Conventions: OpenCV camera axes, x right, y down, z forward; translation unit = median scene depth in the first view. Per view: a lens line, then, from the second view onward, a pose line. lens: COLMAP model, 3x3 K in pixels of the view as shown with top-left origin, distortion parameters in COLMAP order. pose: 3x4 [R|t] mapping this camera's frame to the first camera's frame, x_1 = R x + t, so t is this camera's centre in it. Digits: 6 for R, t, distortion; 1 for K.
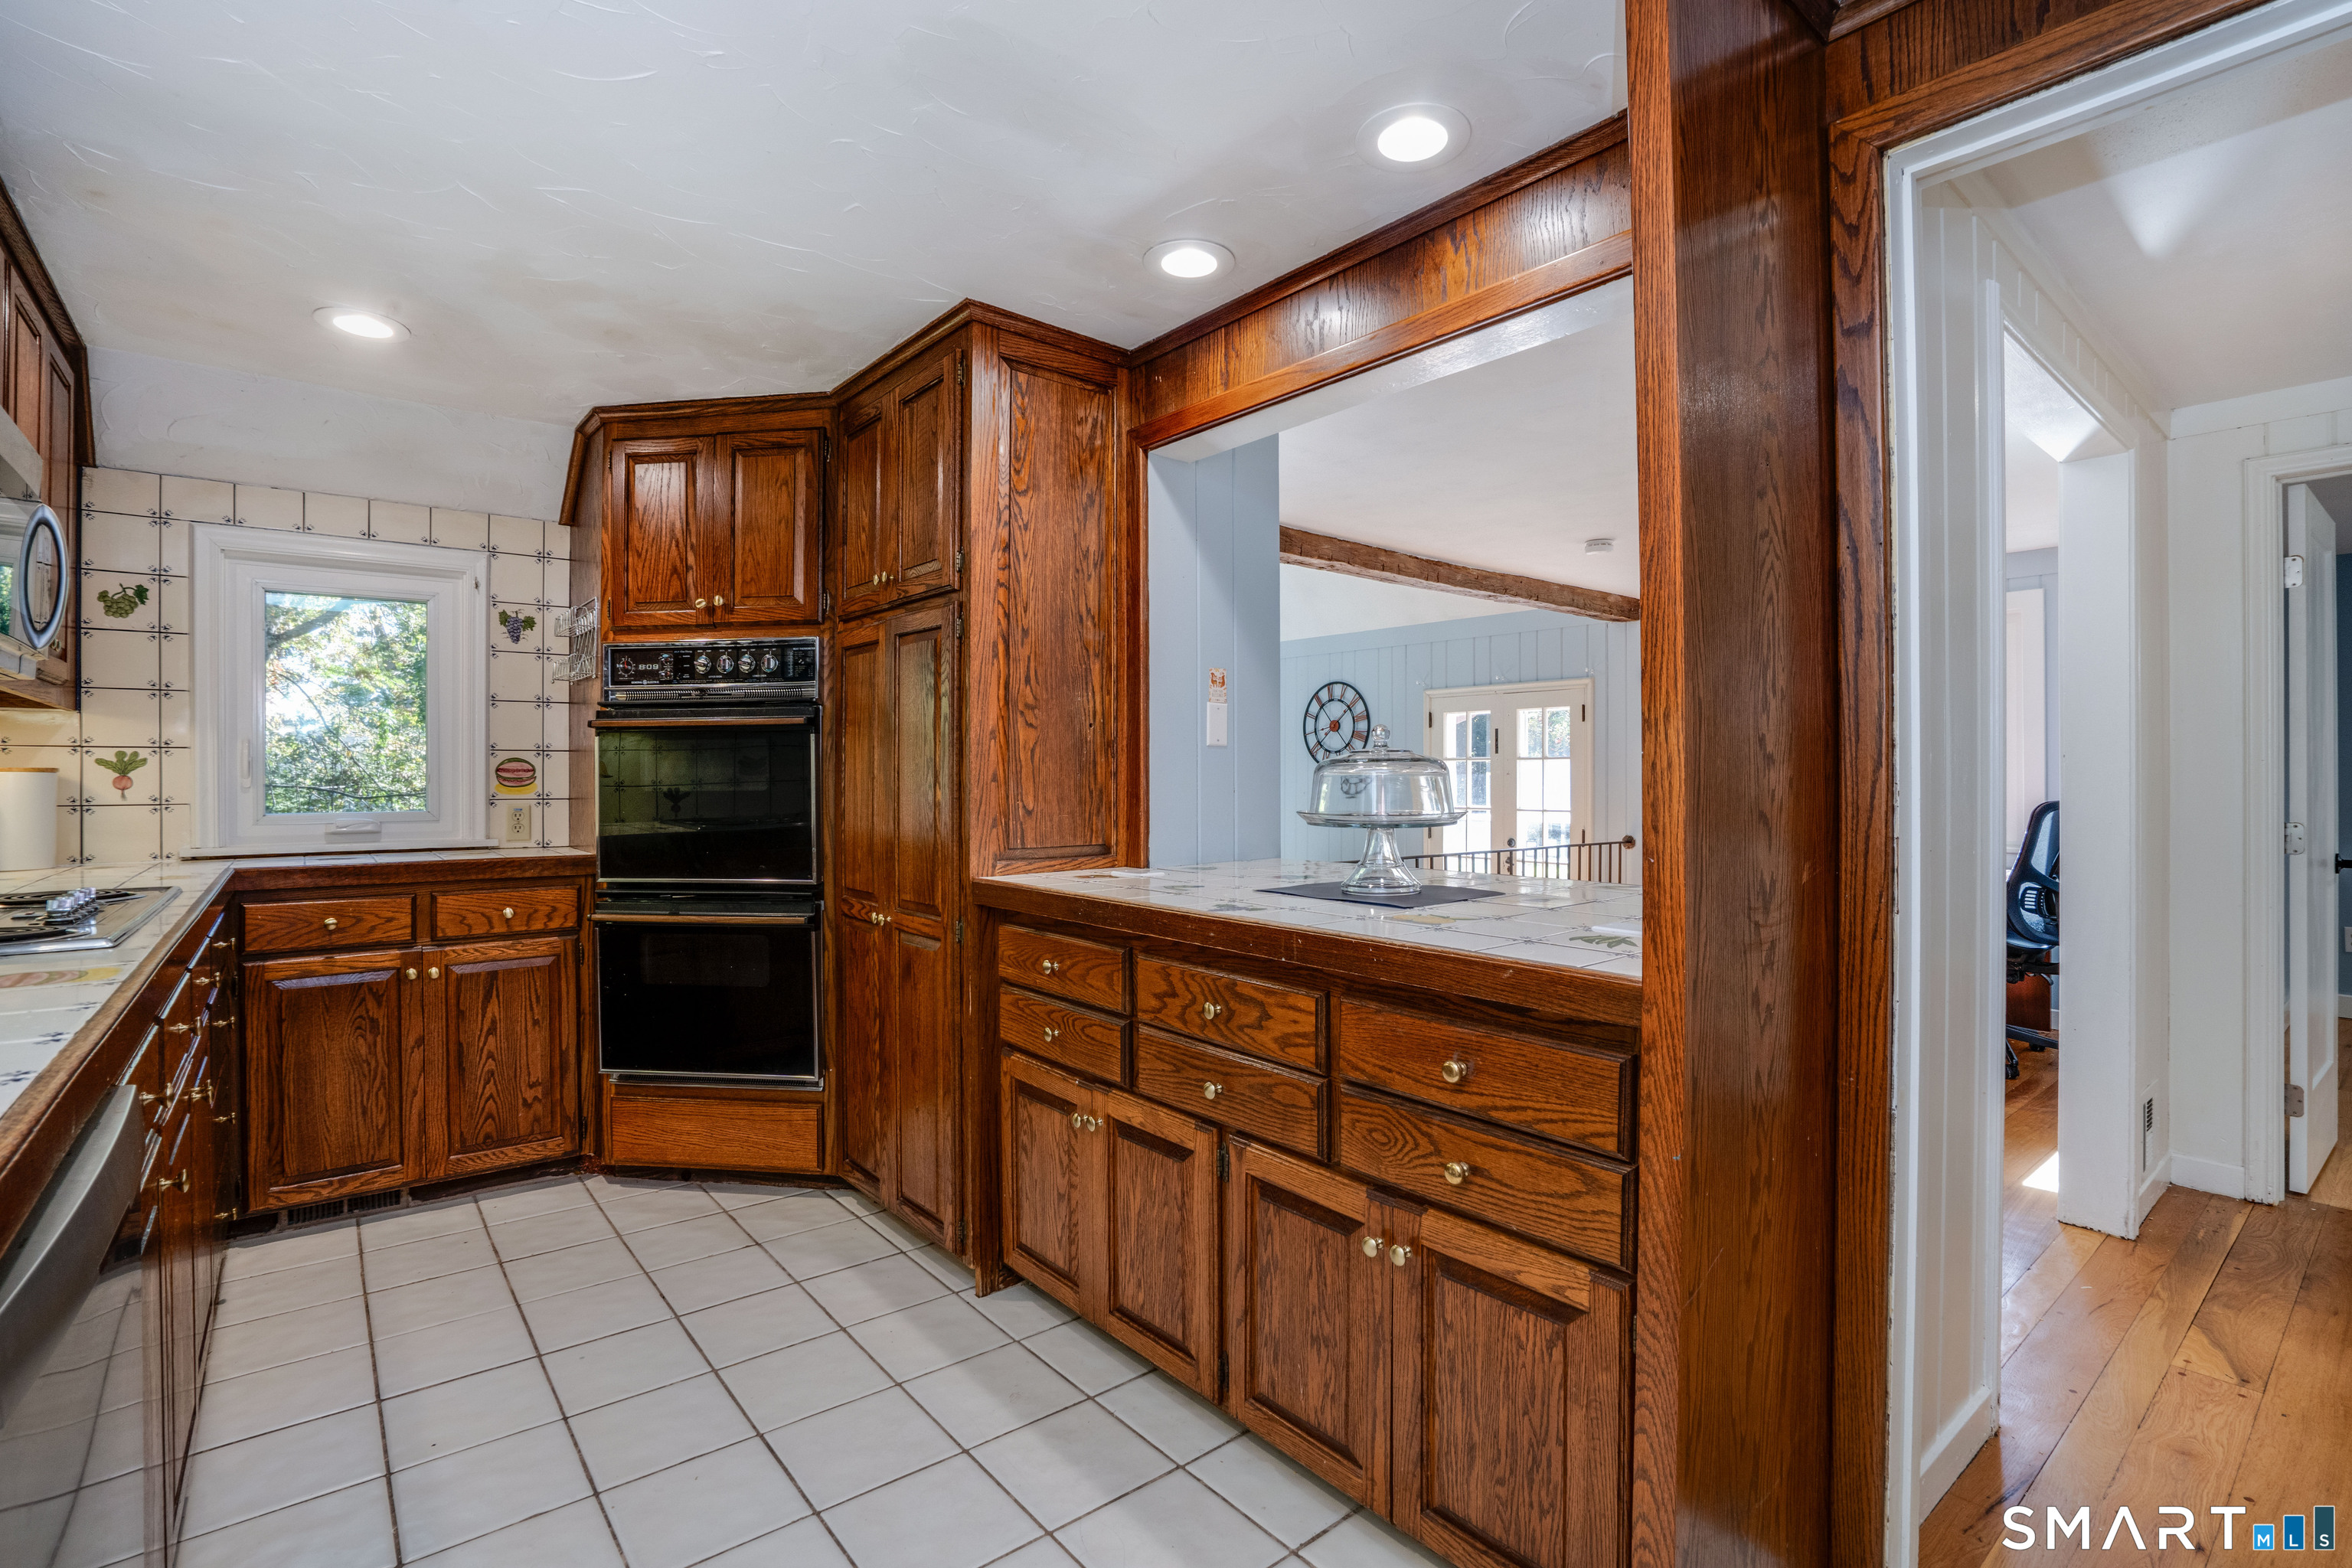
lens RADIAL K [[1093.9, 0, 1157.7], [0, 1093.9, 769.9], [0, 0, 1]] dist [-0.028954, 0.013134]
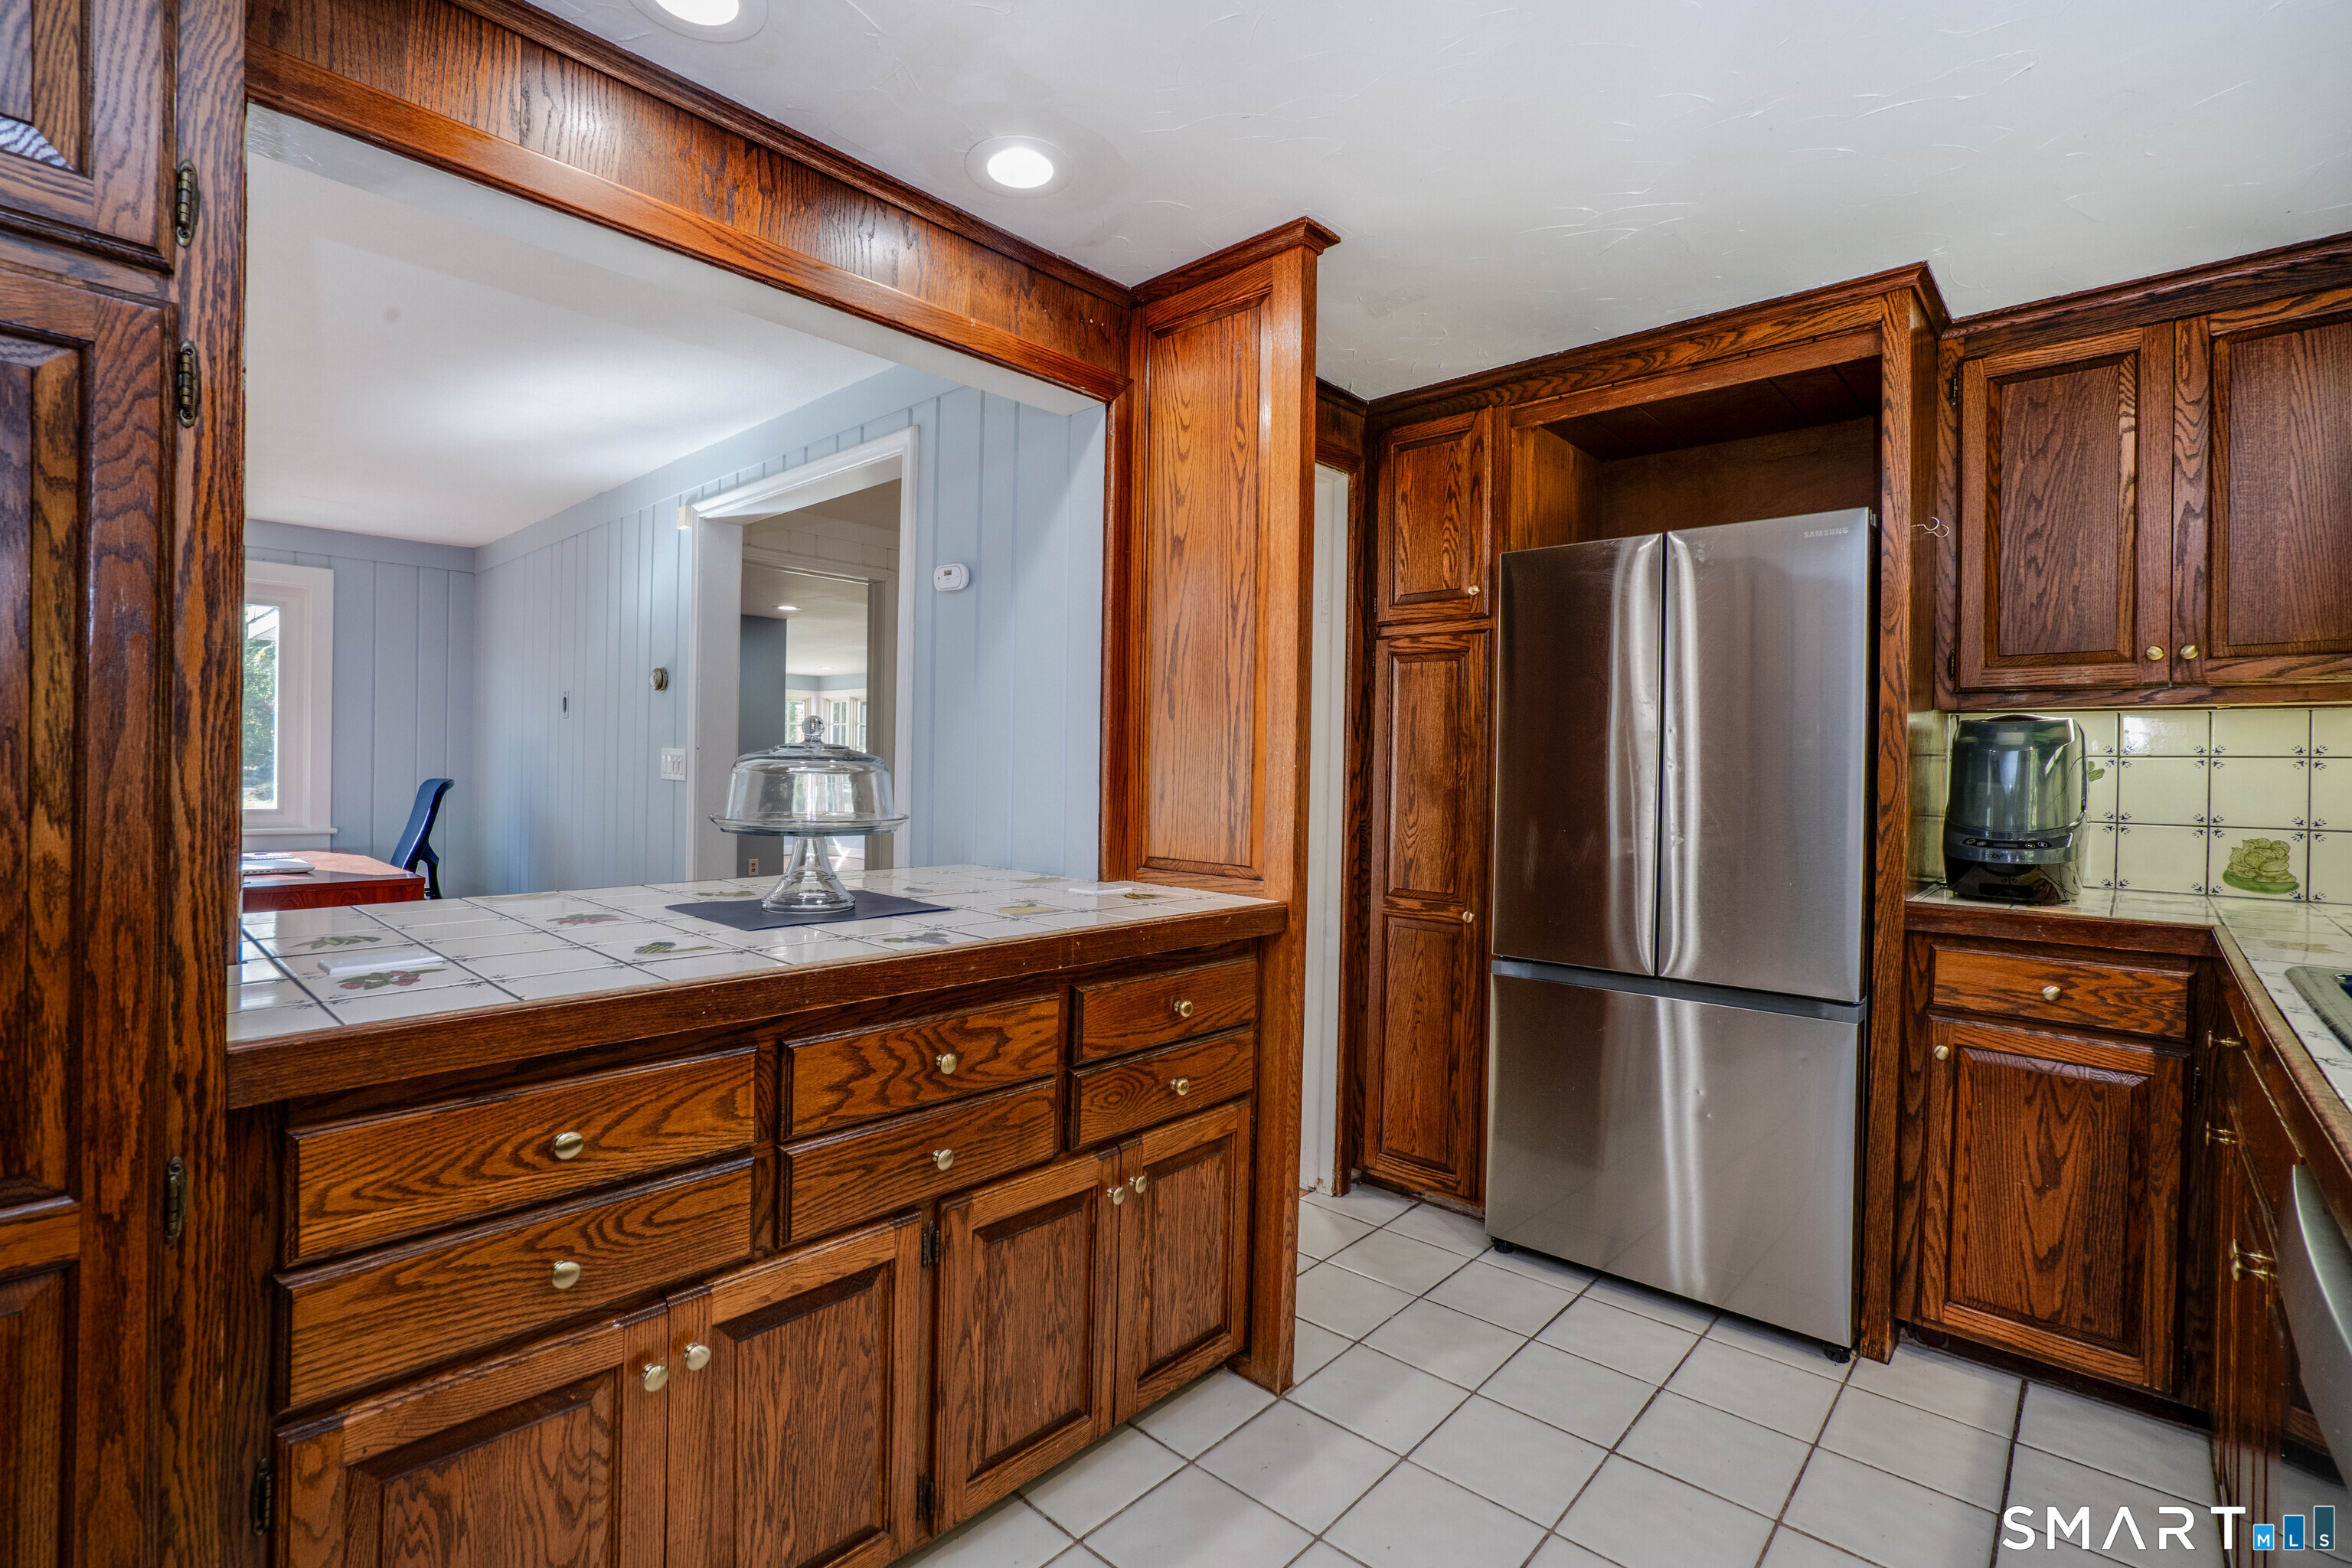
lens RADIAL K [[1093.9, 0, 1183.1], [0, 1093.9, 769.7], [0, 0, 1]] dist [-0.028954, 0.013134]
pose [[-0.169372, -0.005123, 0.985539, -0.804060], [-0.021272, 0.999773, 0.001541, -0.006993], [-0.985323, -0.020703, -0.169442, 0.980402]]
